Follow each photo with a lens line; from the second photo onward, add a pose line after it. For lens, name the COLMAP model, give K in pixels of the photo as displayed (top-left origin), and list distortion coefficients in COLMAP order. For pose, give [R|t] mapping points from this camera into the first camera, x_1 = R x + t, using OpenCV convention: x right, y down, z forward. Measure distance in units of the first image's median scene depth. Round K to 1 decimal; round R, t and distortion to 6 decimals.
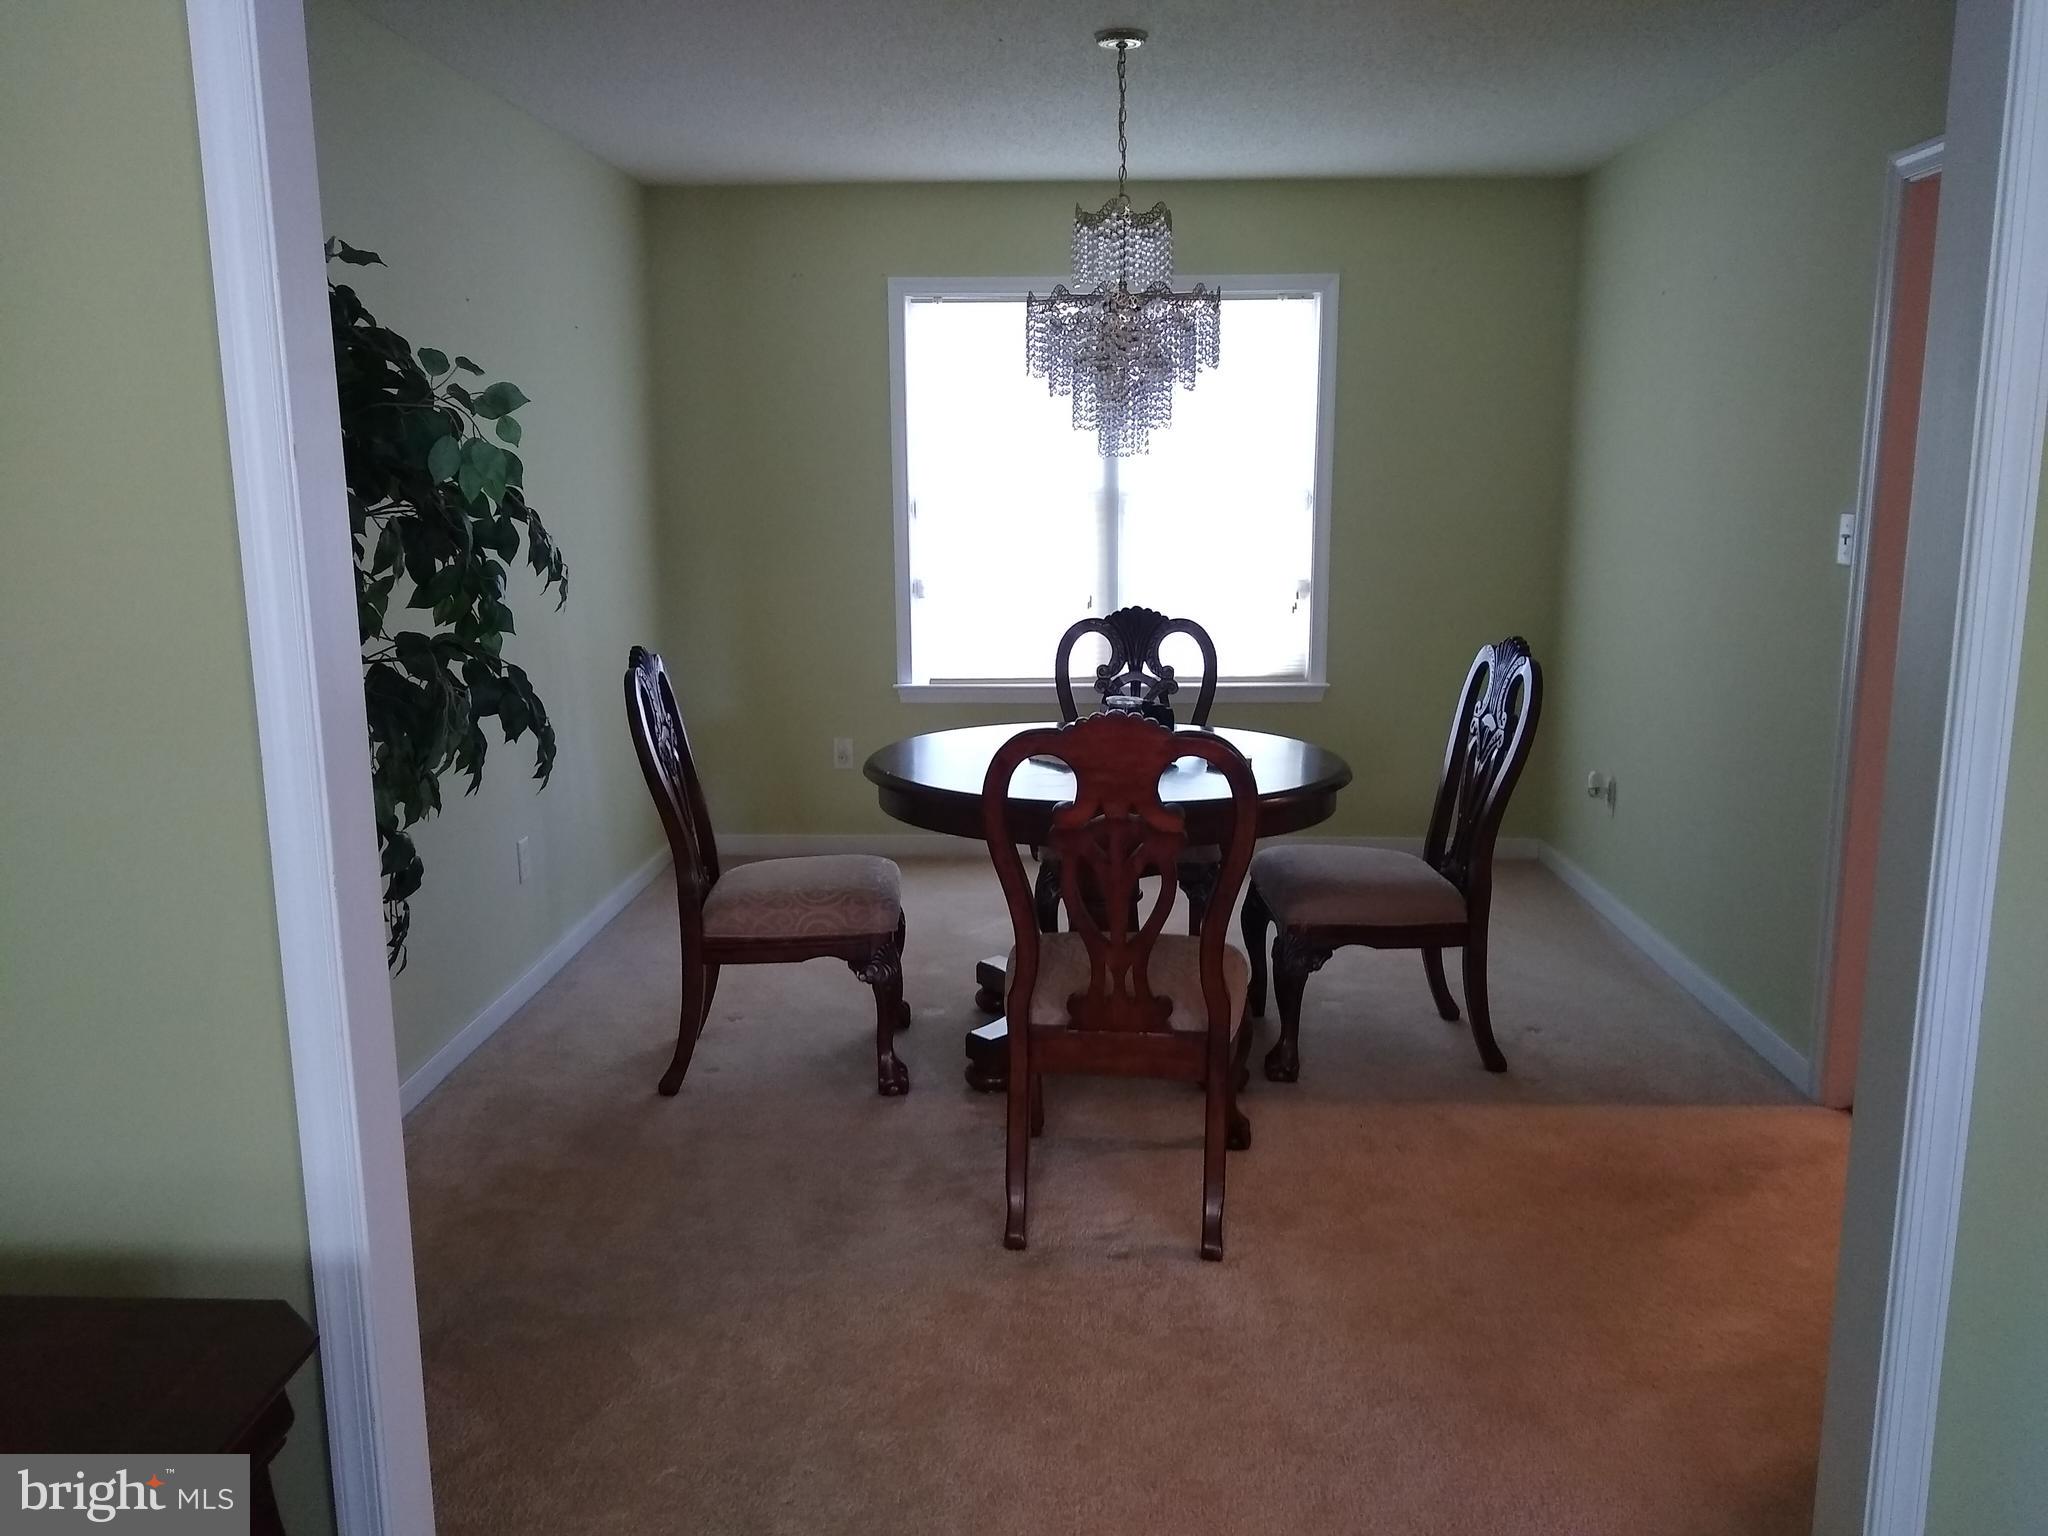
lens RADIAL K [[1663.2, 0, 1028.5], [0, 1663.2, 758.1], [0, 0, 1]] dist [-0.015476, -0.006306]
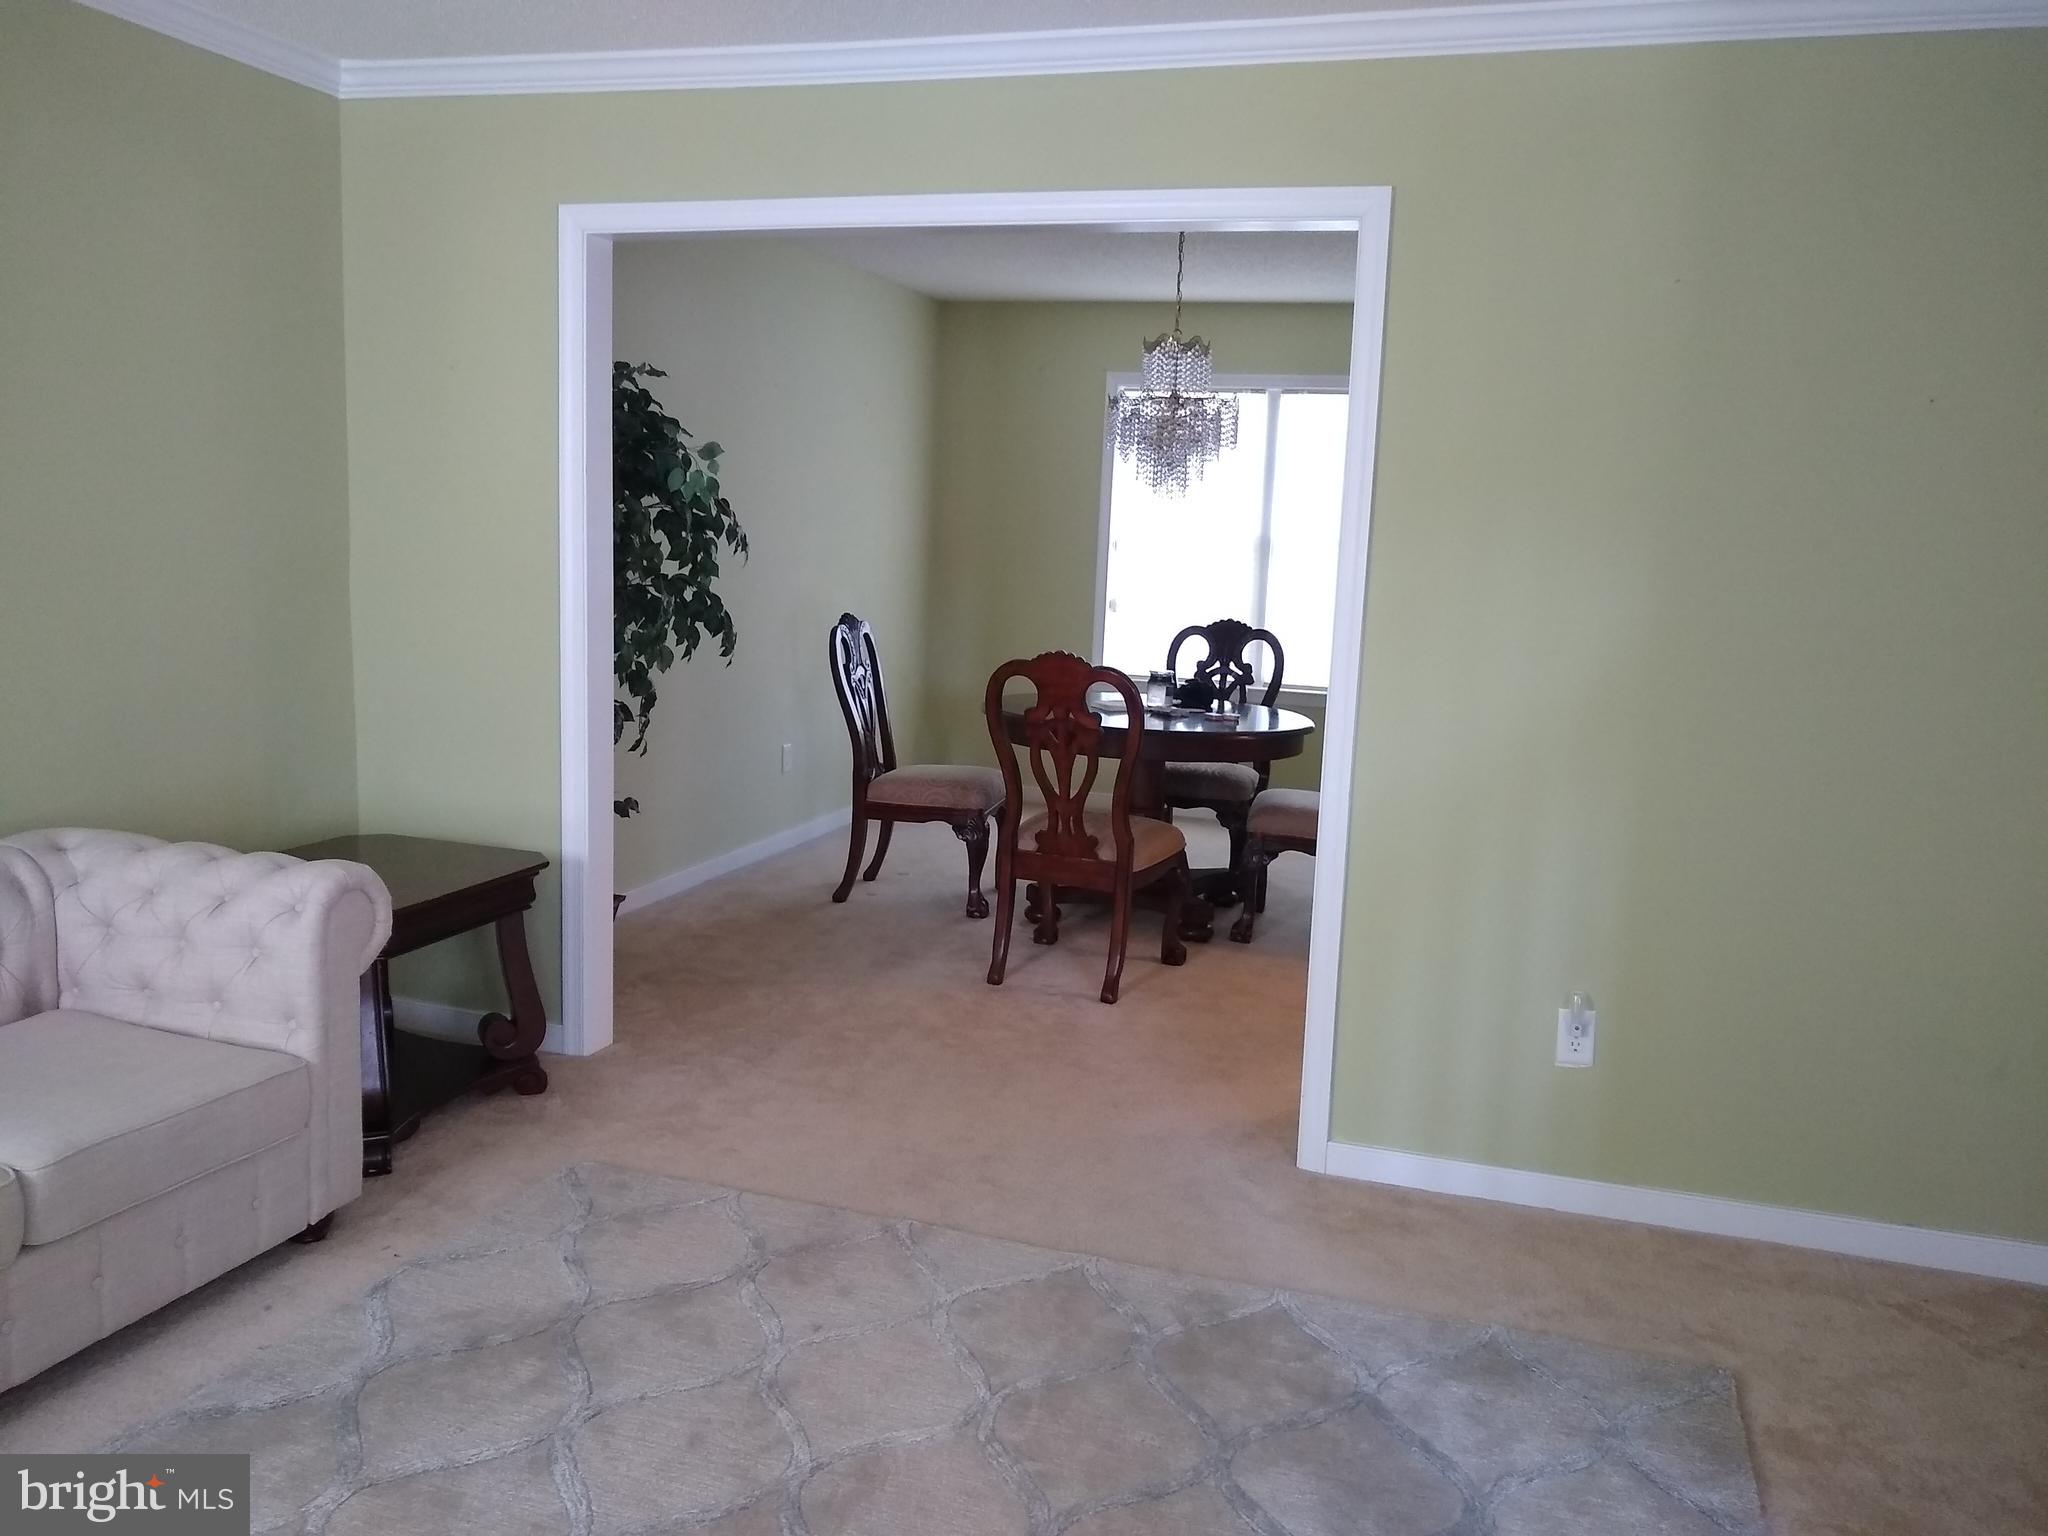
lens RADIAL K [[1663.2, 0, 1022.6], [0, 1663.2, 775.7], [0, 0, 1]] dist [-0.015476, -0.006306]
pose [[0.962348, 0.086912, -0.257551, 0.410165], [-0.093741, 0.995493, -0.014332, 0.111530], [0.255144, 0.037936, 0.966159, -0.550335]]
